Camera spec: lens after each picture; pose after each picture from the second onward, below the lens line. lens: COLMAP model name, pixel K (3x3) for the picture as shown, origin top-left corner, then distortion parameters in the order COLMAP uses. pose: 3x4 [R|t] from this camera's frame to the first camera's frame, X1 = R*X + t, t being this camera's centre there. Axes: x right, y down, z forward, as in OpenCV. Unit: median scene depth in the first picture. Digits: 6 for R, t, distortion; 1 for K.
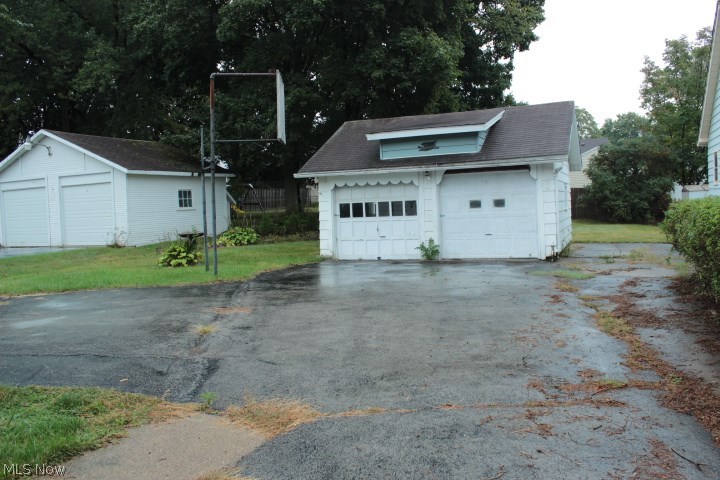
lens RADIAL K [[606.5, 0, 359.3], [0, 606.5, 238.6], [0, 0, 1]] dist [-0.130696, 0.042211]
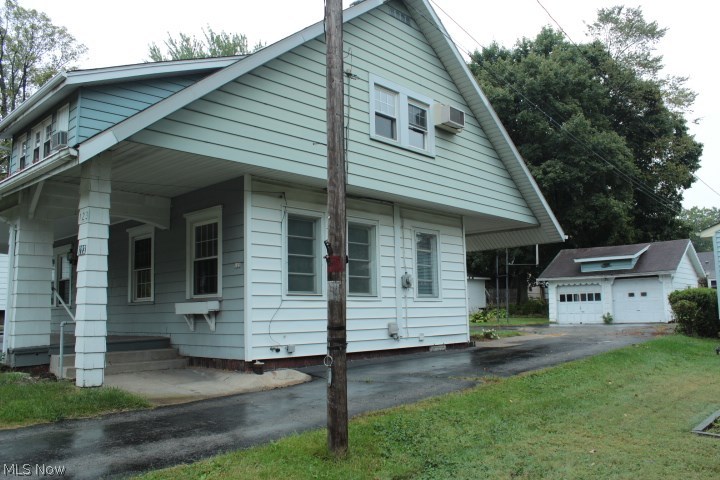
lens RADIAL K [[606.5, 0, 364.0], [0, 606.5, 238.5], [0, 0, 1]] dist [-0.130696, 0.042211]
pose [[0.951778, -0.008853, -0.306661, -0.042720], [-0.043358, 0.985668, -0.163027, 0.108712], [0.303709, 0.168462, 0.937753, -1.050824]]
